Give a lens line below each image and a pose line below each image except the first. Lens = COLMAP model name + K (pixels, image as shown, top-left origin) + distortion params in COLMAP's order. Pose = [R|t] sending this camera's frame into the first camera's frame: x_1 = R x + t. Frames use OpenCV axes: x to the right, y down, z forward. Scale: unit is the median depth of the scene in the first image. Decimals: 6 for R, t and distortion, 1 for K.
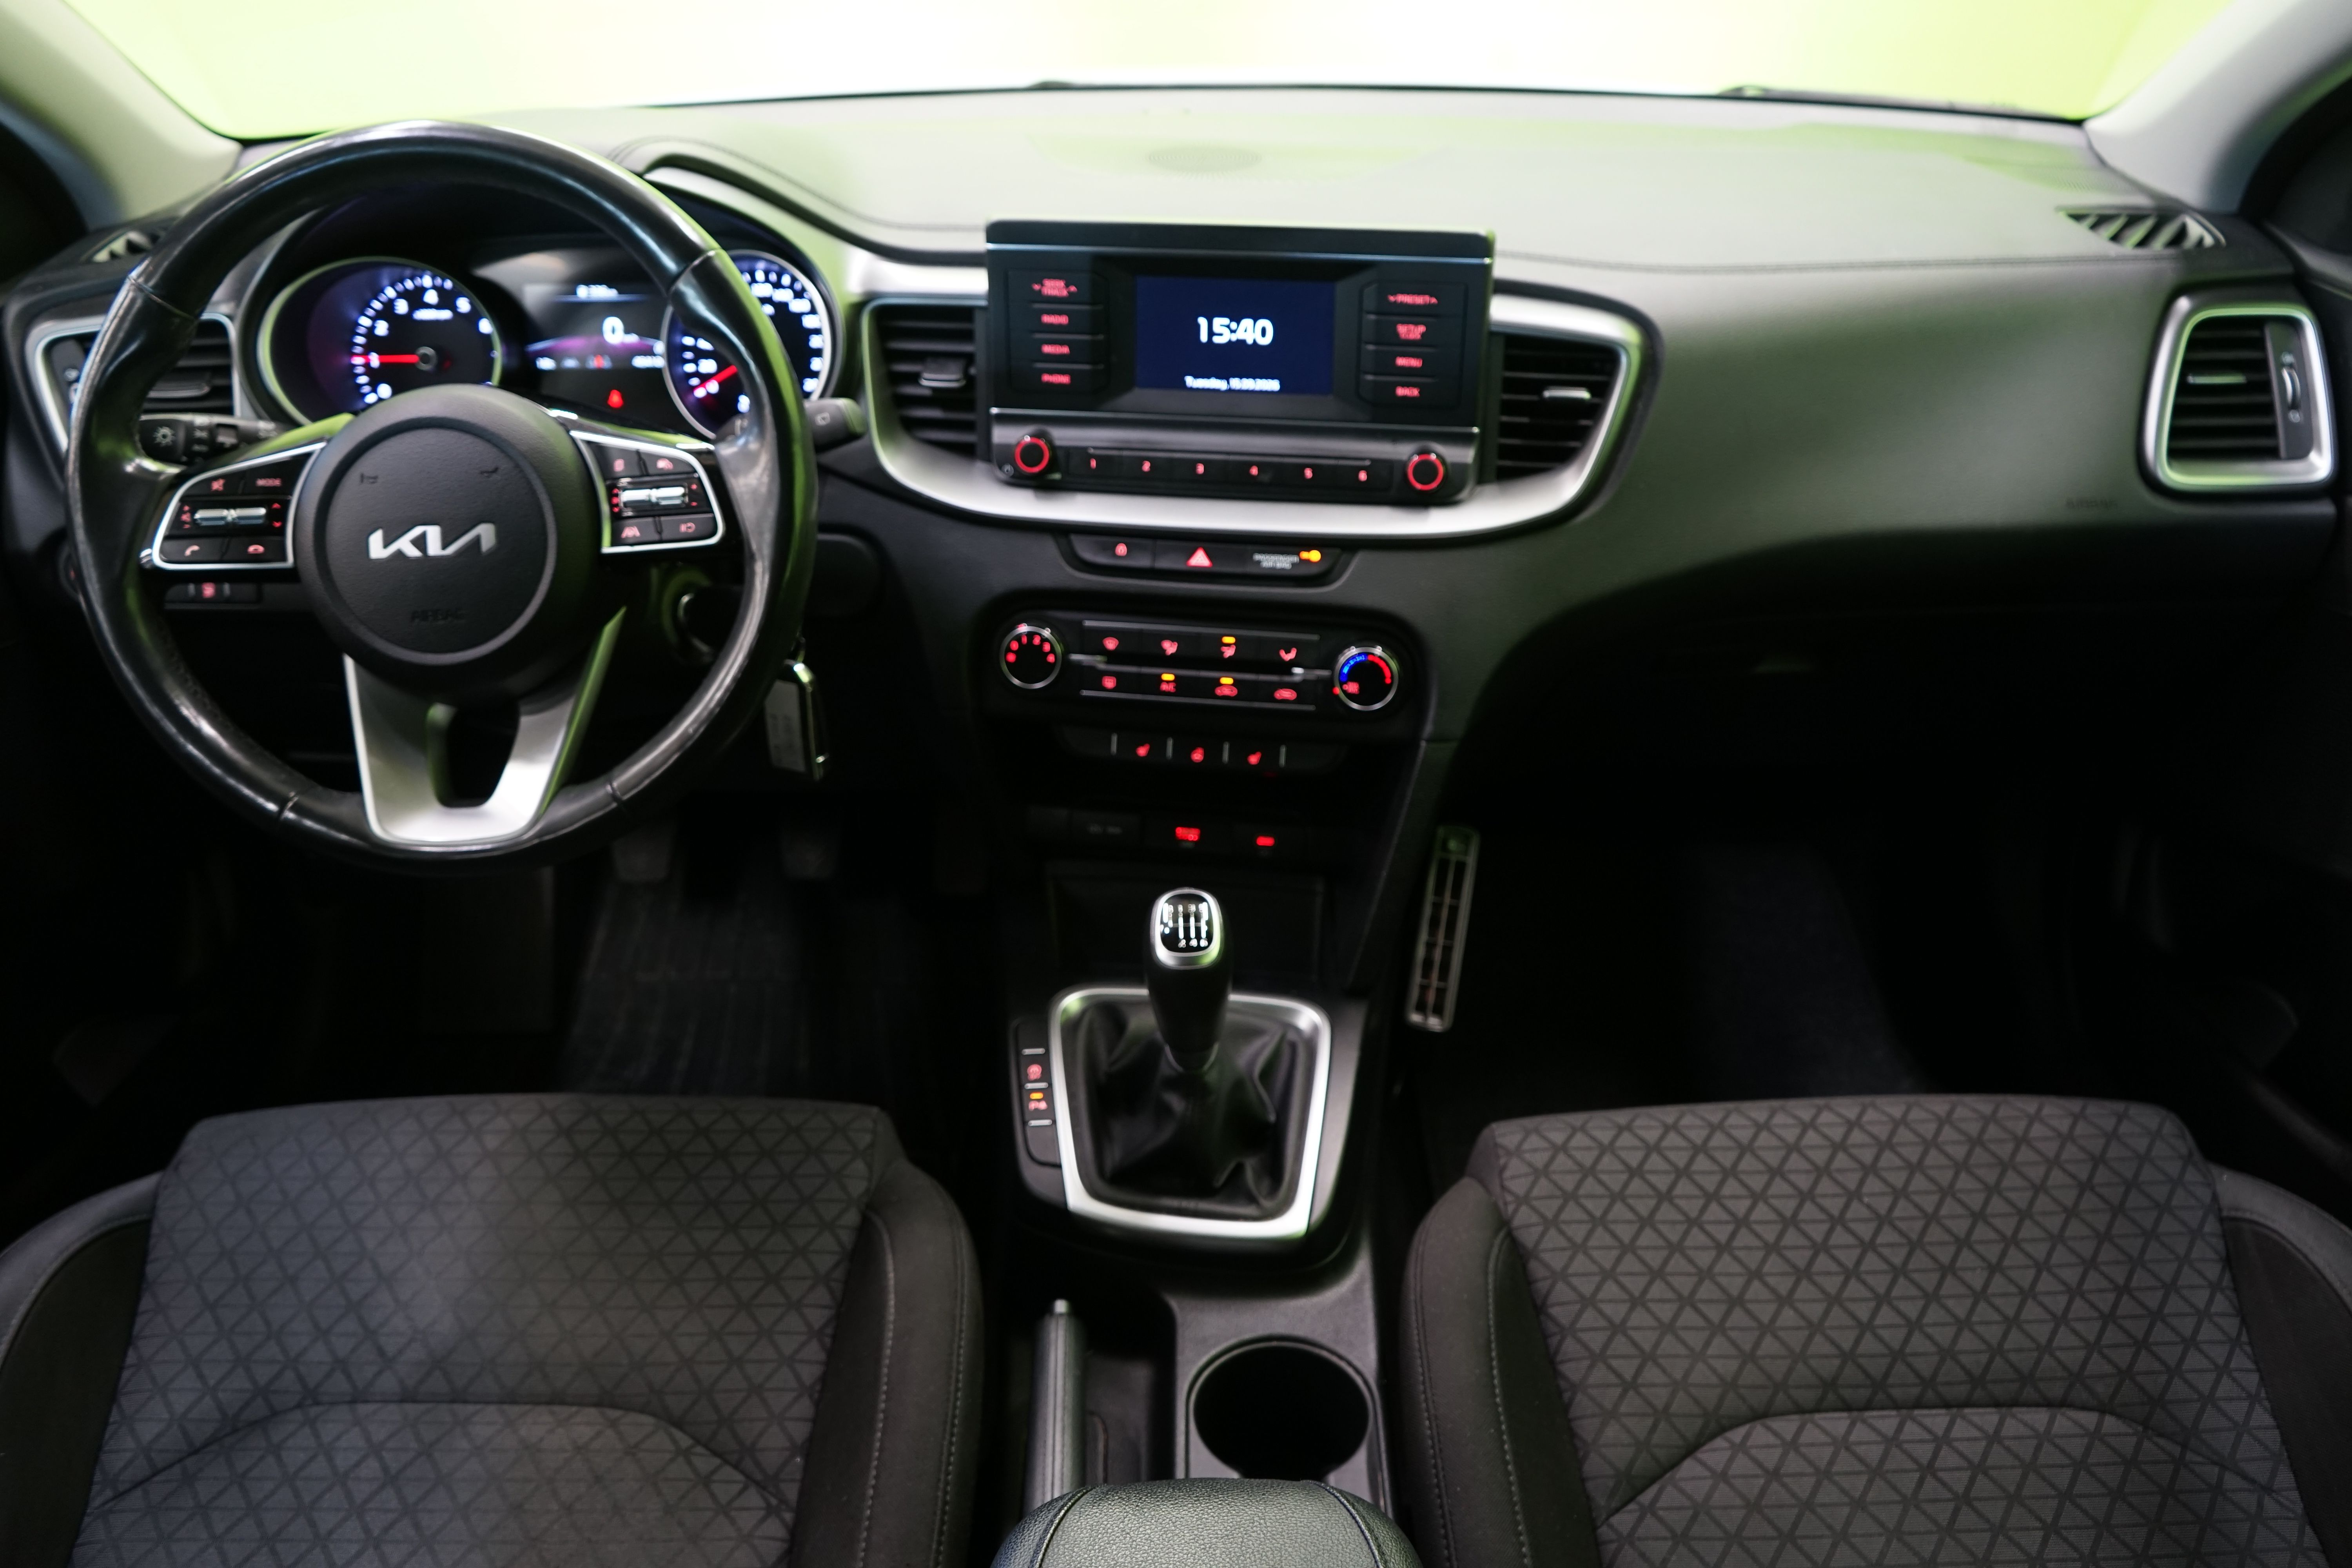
lens RADIAL K [[1890.1, 0, 1175.9], [0, 1890.1, 790.3], [0, 0, 1]] dist [-0.028828, -0.009130]
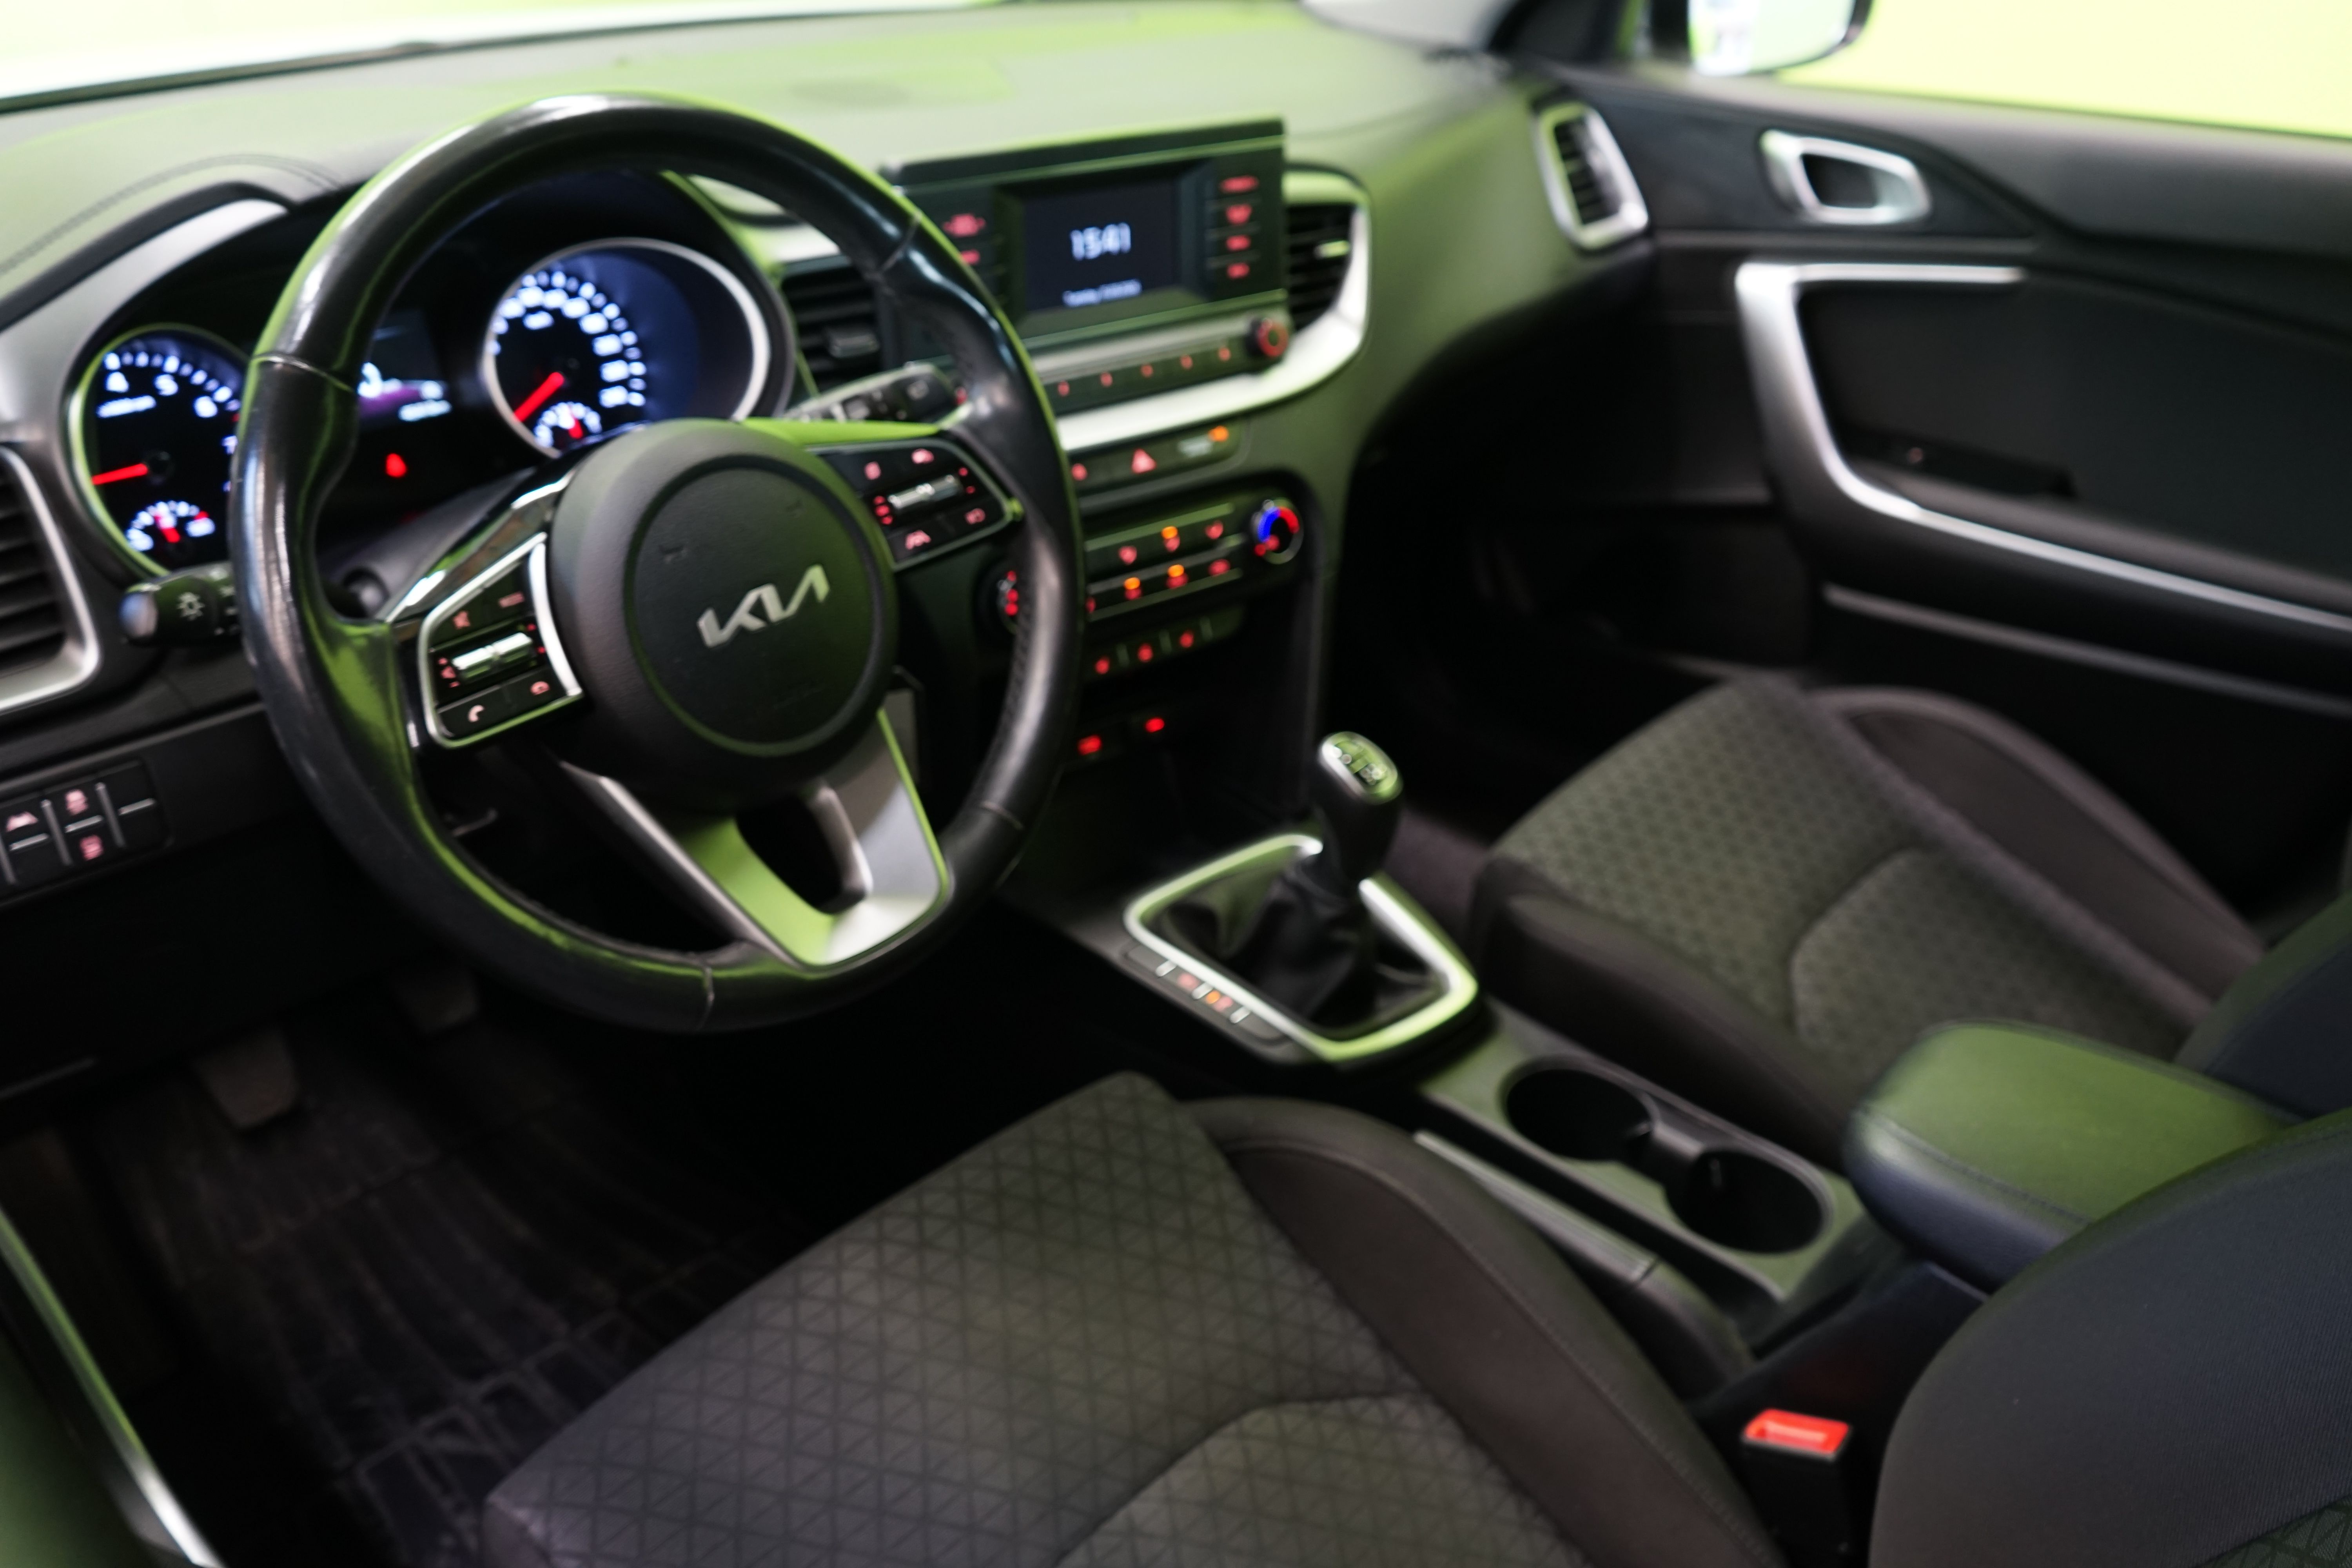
lens RADIAL K [[1912.2, 0, 1176.3], [0, 1912.2, 779.7], [0, 0, 1]] dist [-0.000886, 0.009503]
pose [[0.665571, -0.337579, 0.665624, -0.746790], [0.327075, 0.933585, 0.146429, -0.108716], [-0.670848, 0.120250, 0.731781, 0.241636]]
